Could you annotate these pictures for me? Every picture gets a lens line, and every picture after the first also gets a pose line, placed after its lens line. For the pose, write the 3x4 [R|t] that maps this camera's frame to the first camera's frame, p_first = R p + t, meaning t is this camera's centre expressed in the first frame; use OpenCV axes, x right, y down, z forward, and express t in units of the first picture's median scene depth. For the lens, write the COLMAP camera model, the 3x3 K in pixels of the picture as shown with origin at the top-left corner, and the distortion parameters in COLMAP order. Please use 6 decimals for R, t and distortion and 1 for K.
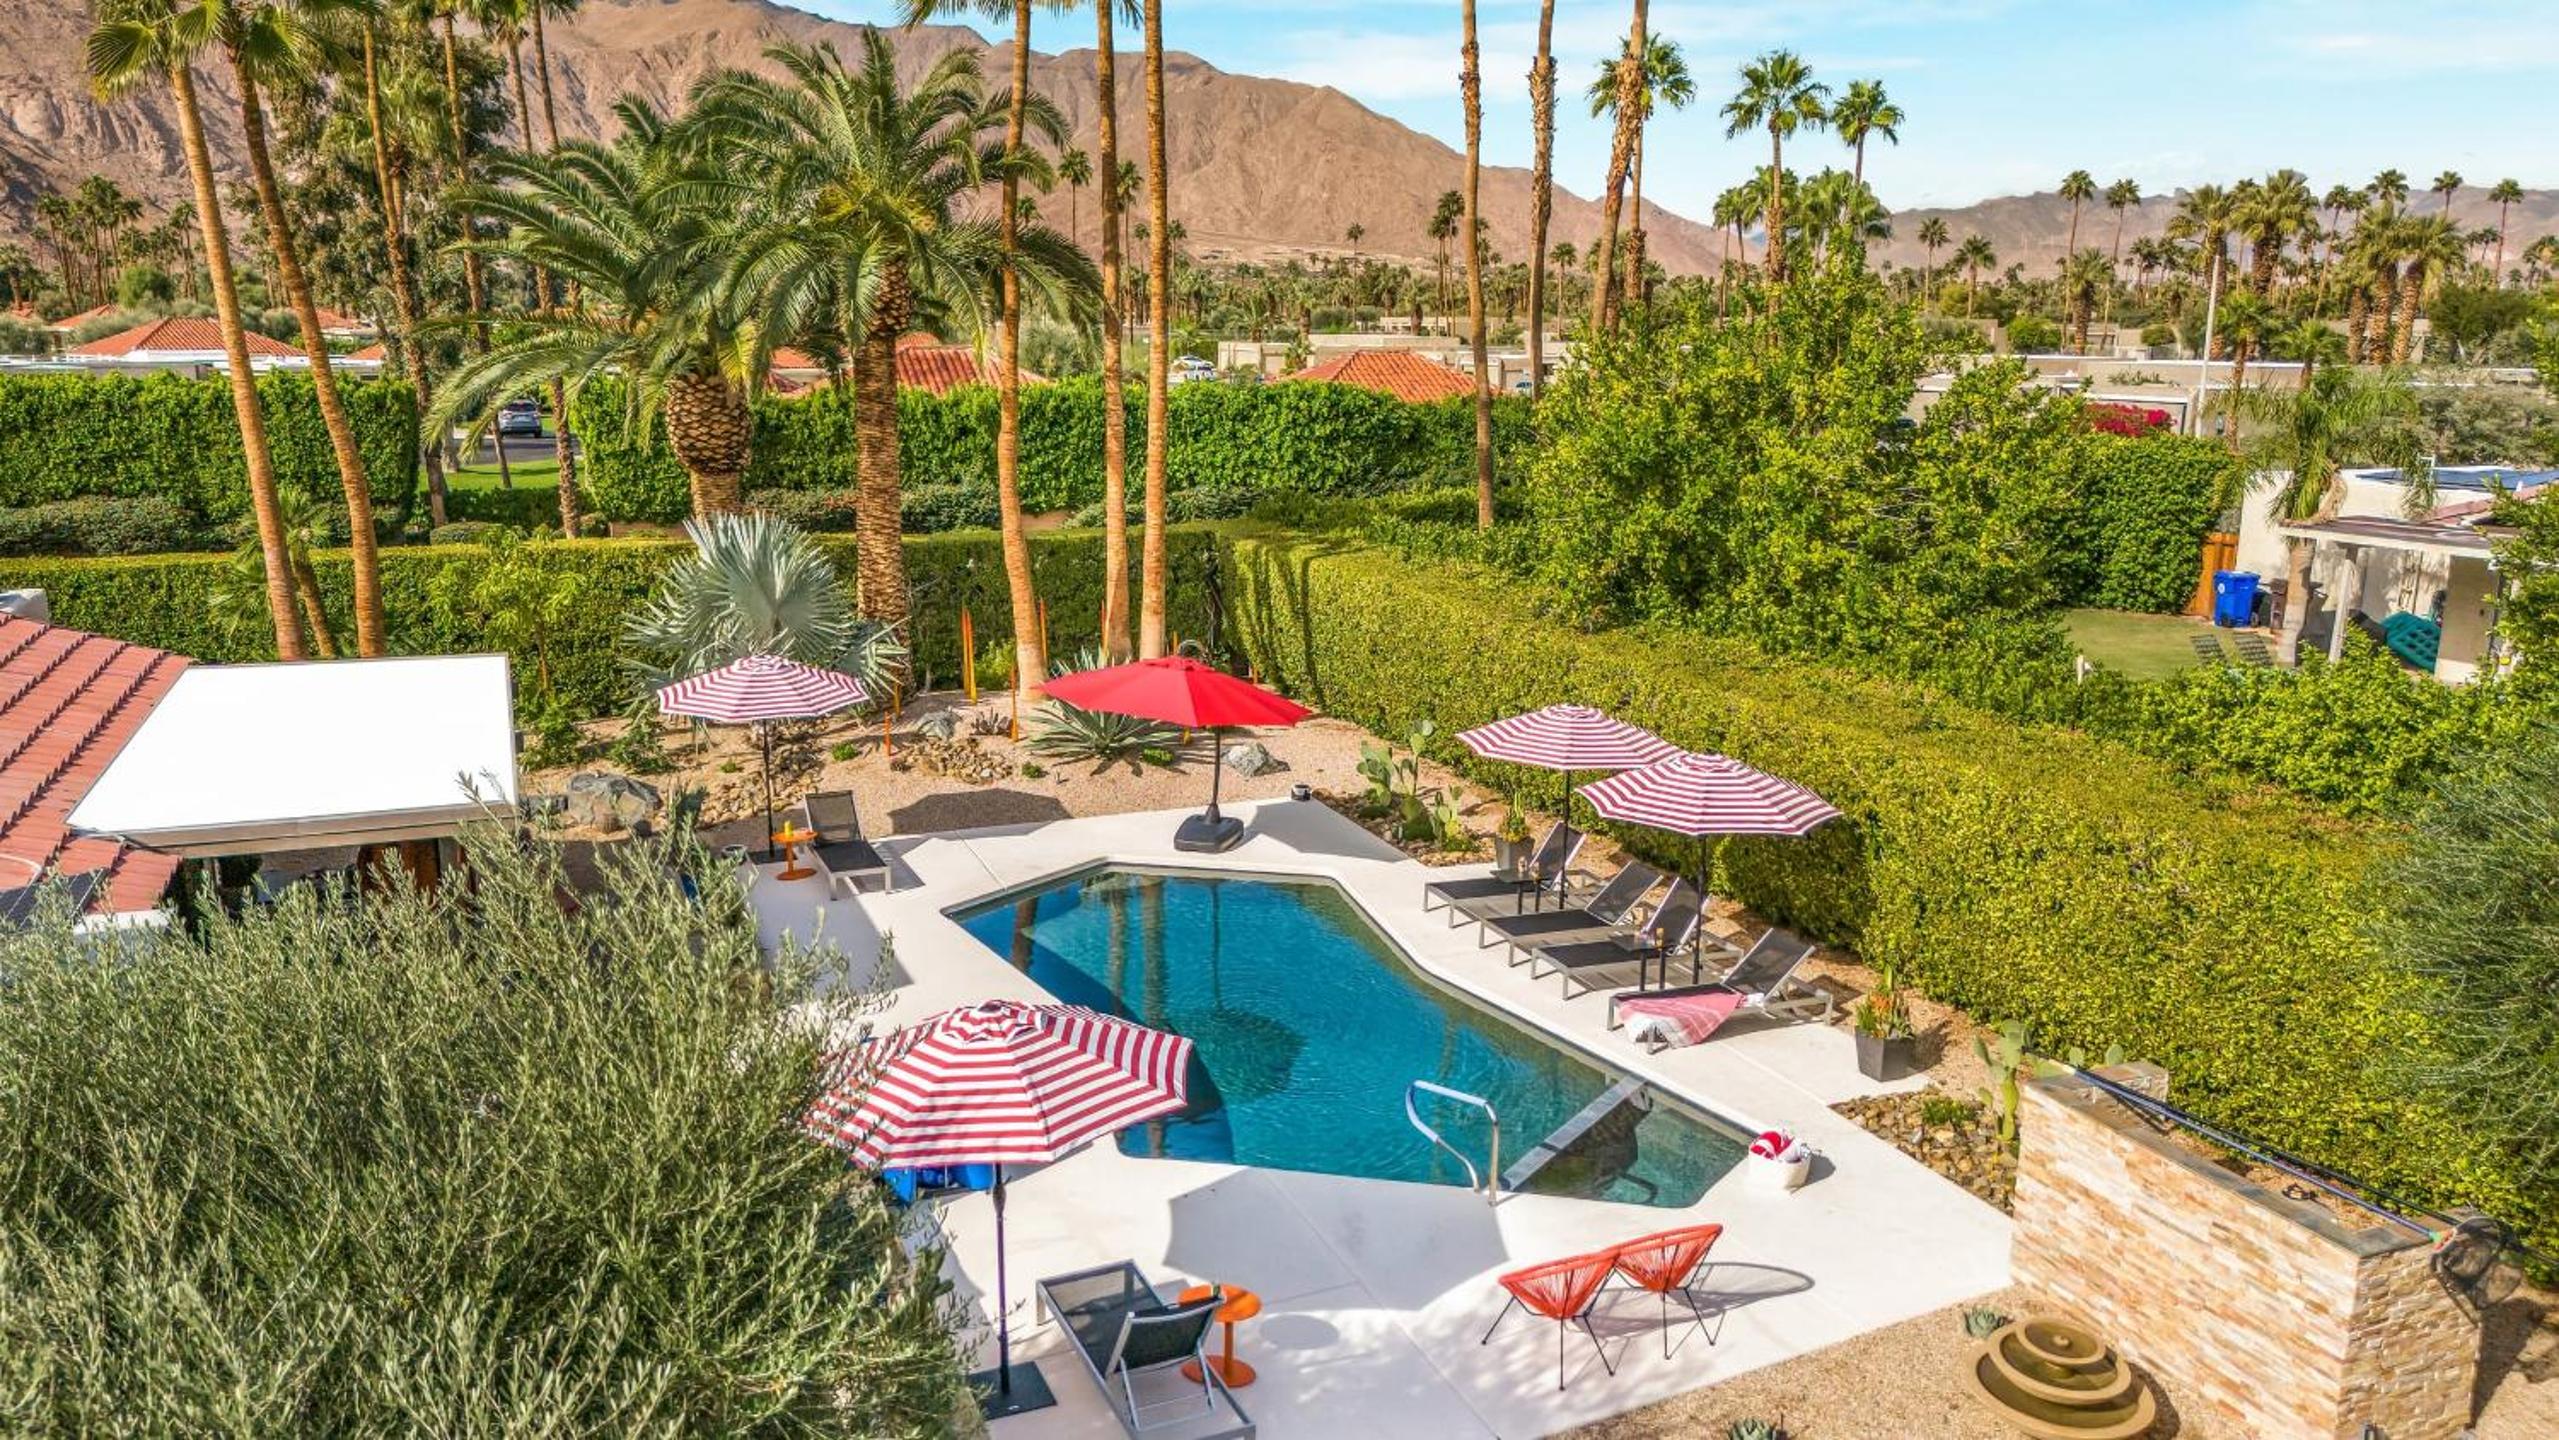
lens RADIAL K [[1886.9, 0, 1273.1], [0, 1886.9, 727.0], [0, 0, 1]] dist [0.085228, -0.074060]
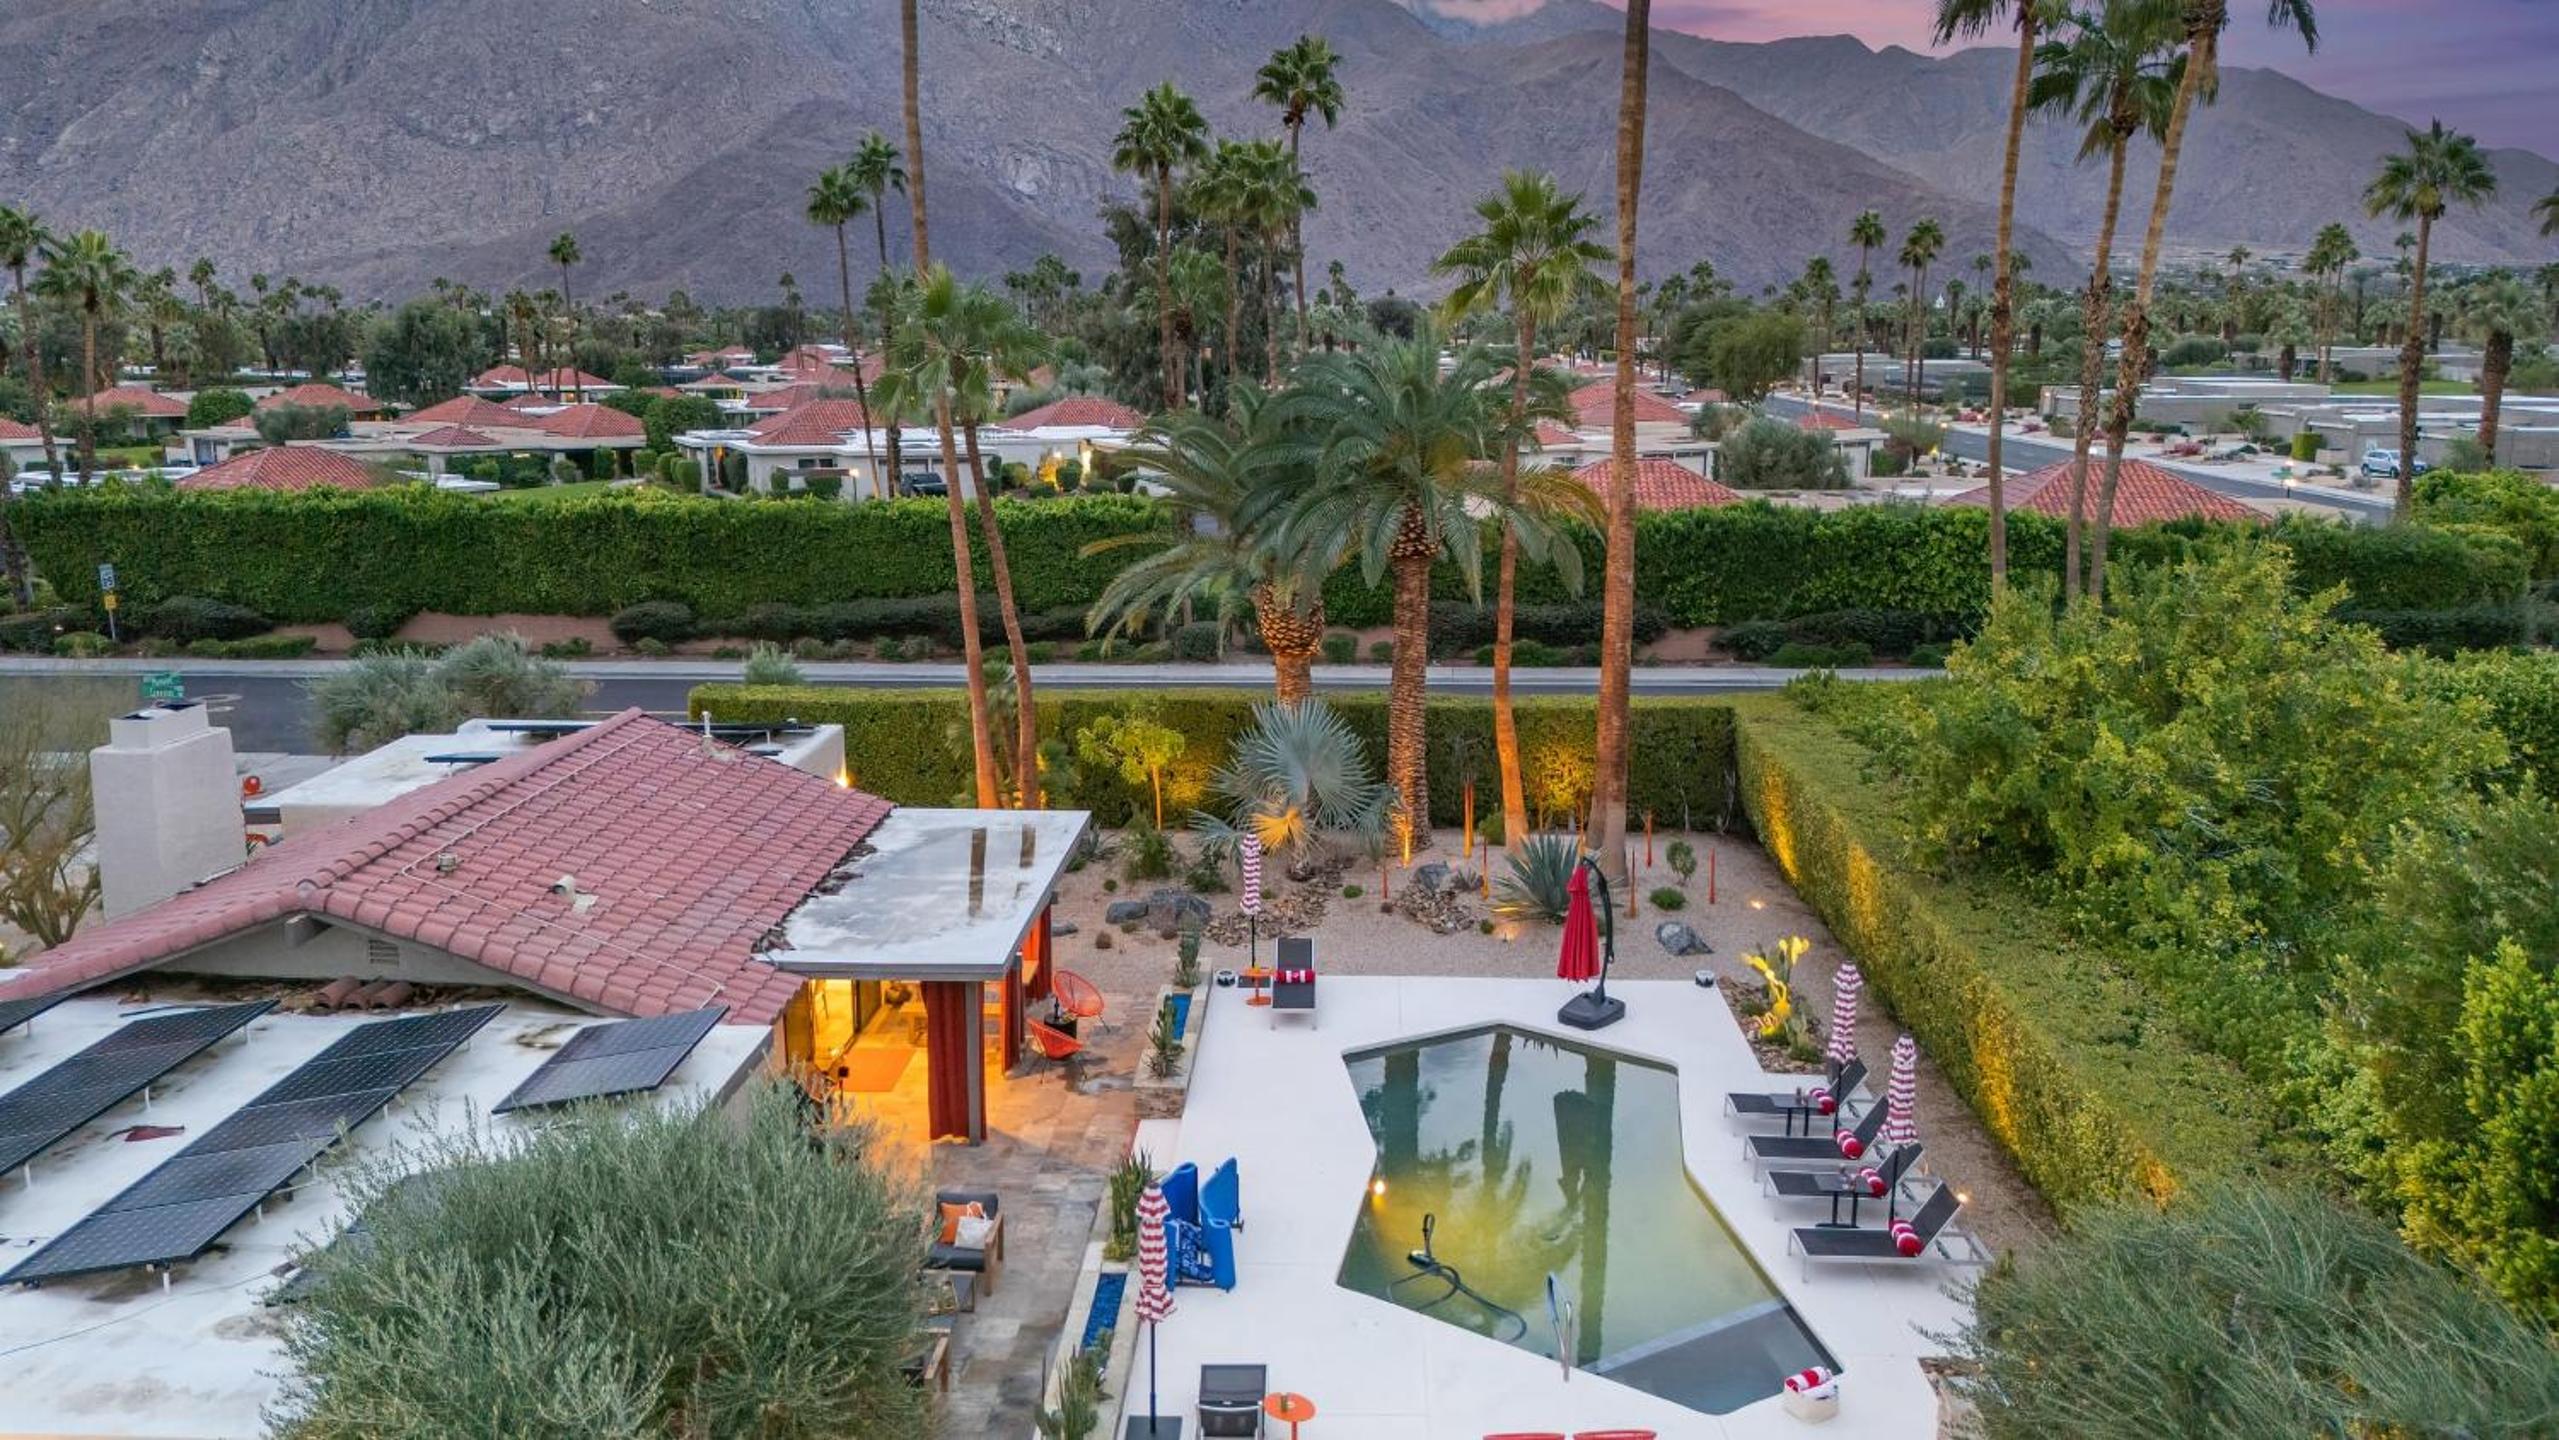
lens RADIAL K [[1886.9, 0, 1273.1], [0, 1886.9, 727.0], [0, 0, 1]] dist [0.085228, -0.074060]
pose [[0.908309, 0.078400, -0.410886, 0.203527], [-0.081879, 0.996600, 0.009156, -0.091008], [0.410207, 0.025327, 0.911641, -0.140085]]
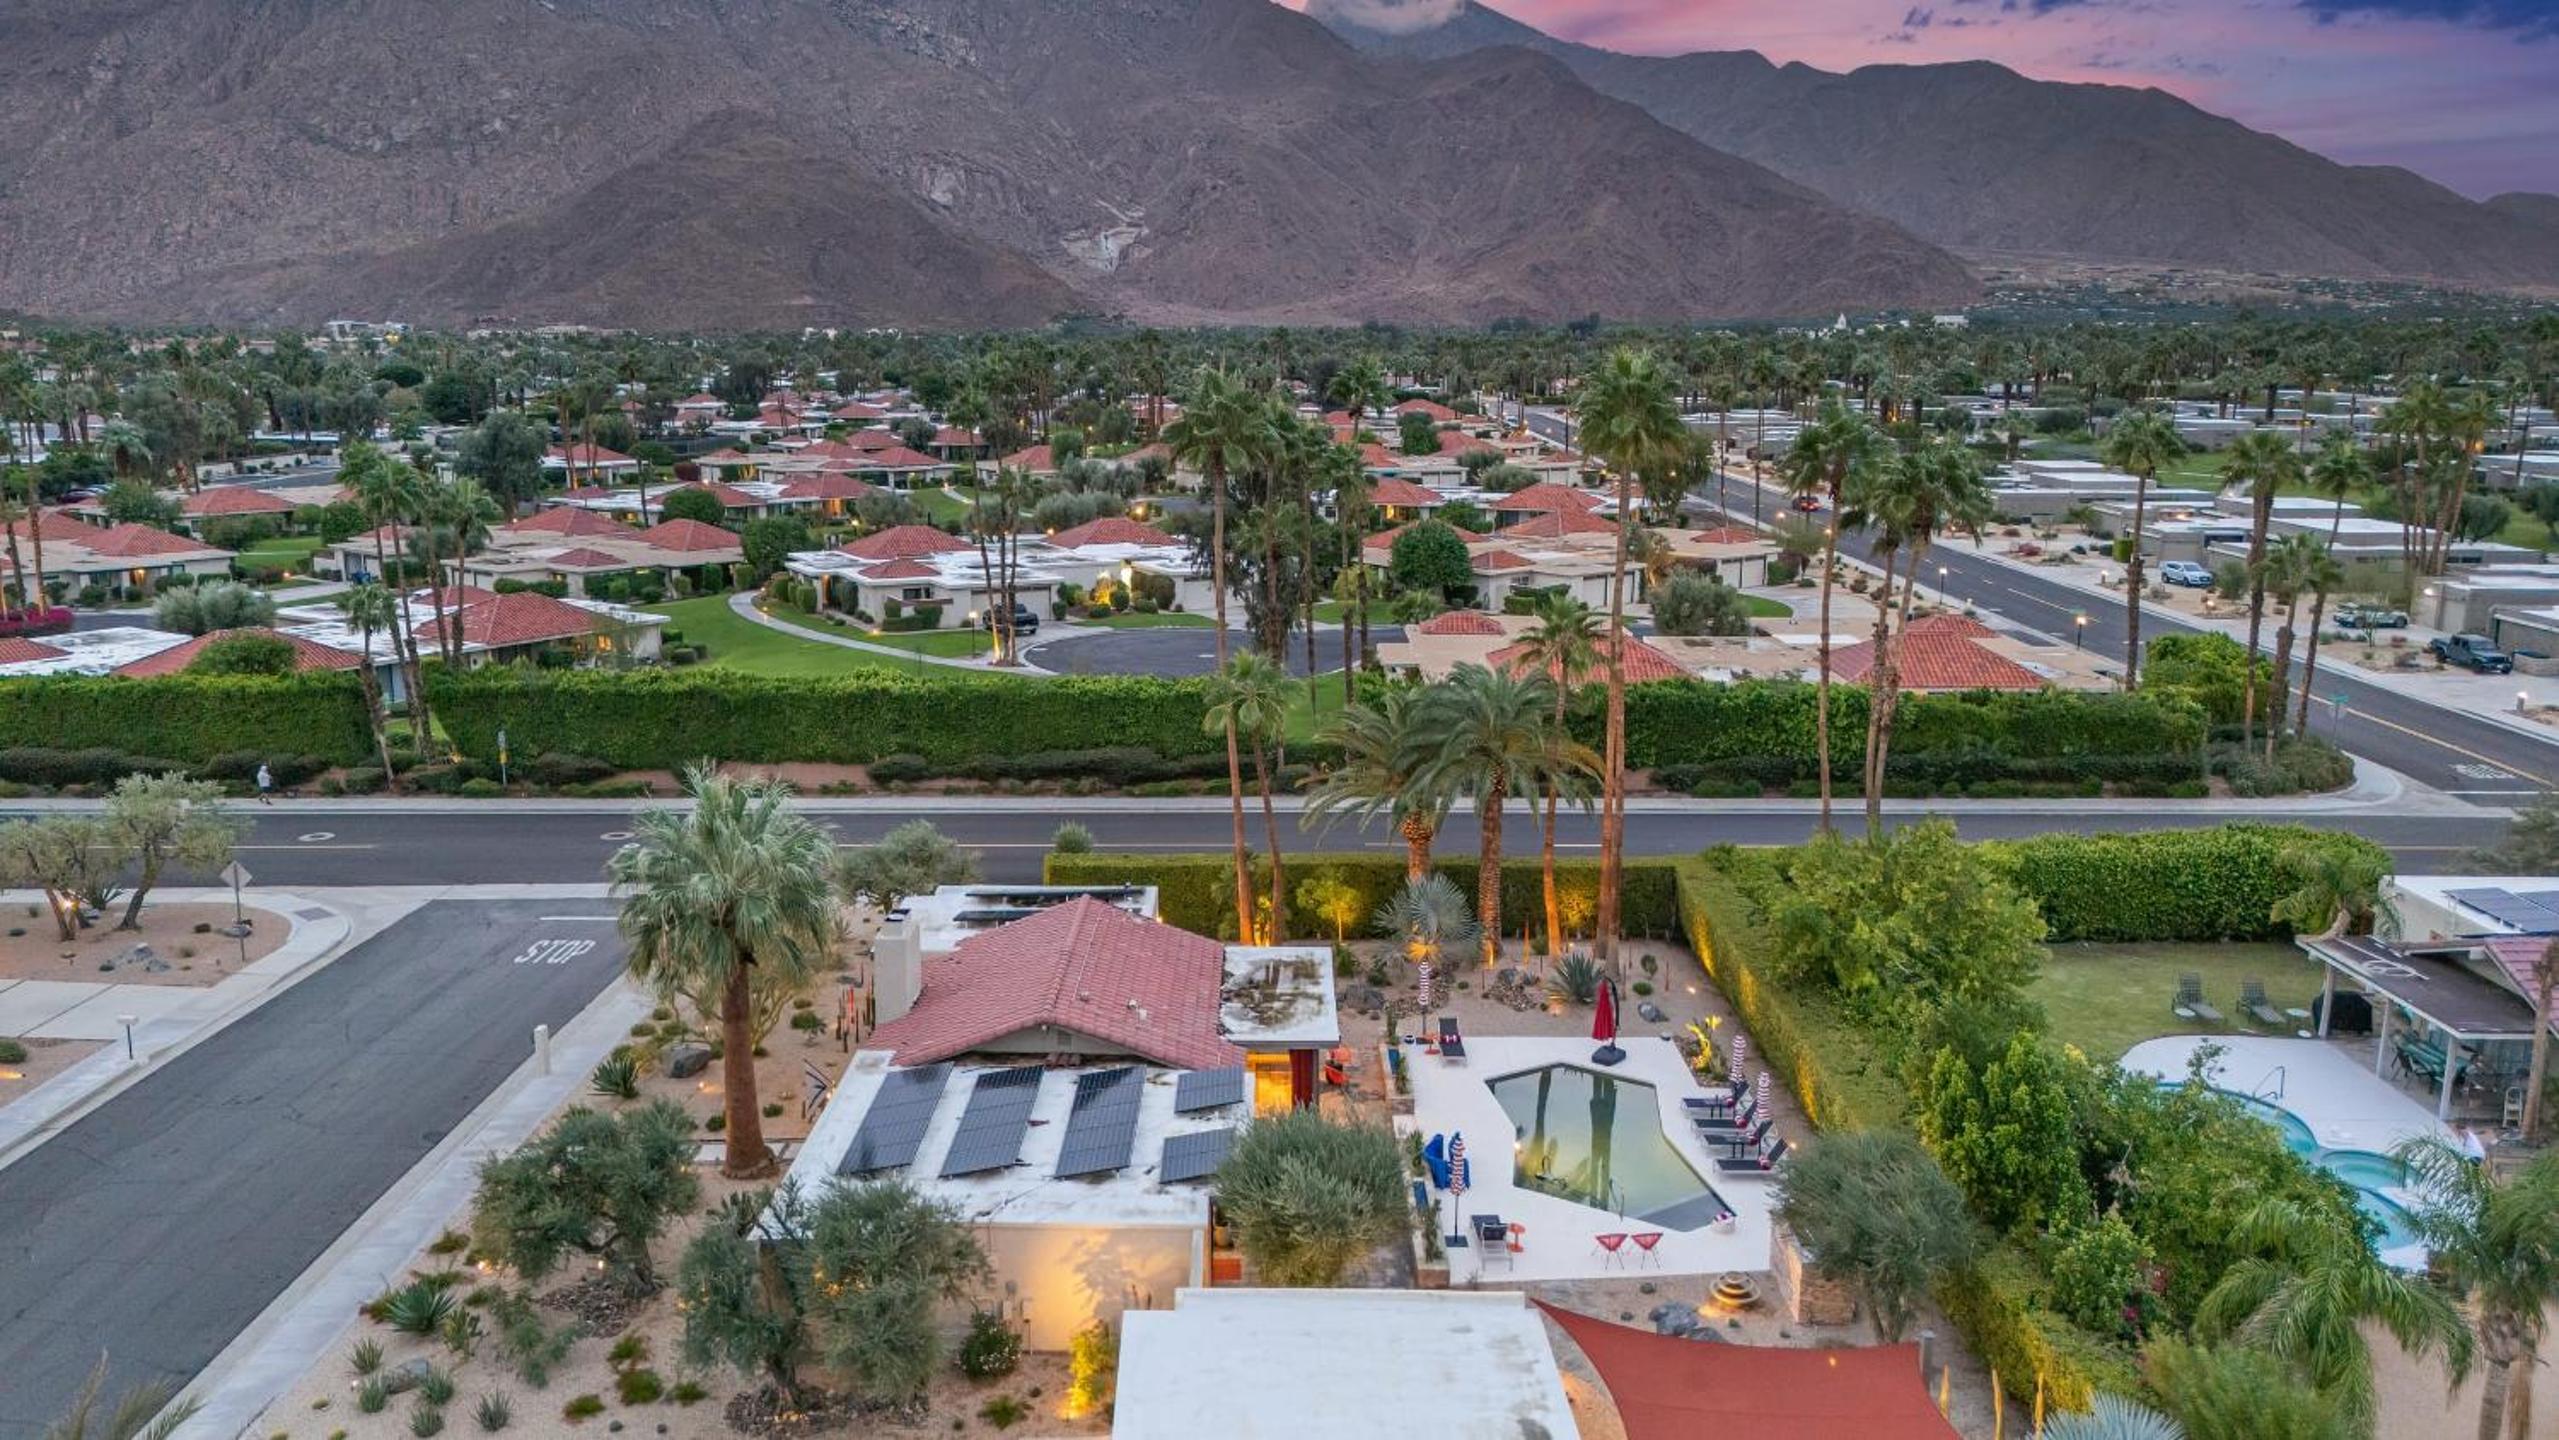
lens RADIAL K [[1888.3, 0, 1271.5], [0, 1888.3, 729.9], [0, 0, 1]] dist [0.113862, -0.126776]
pose [[0.926010, 0.071139, -0.370734, 0.320196], [-0.074635, 0.997199, 0.004929, -0.245833], [0.370046, 0.023106, 0.928726, -1.002435]]
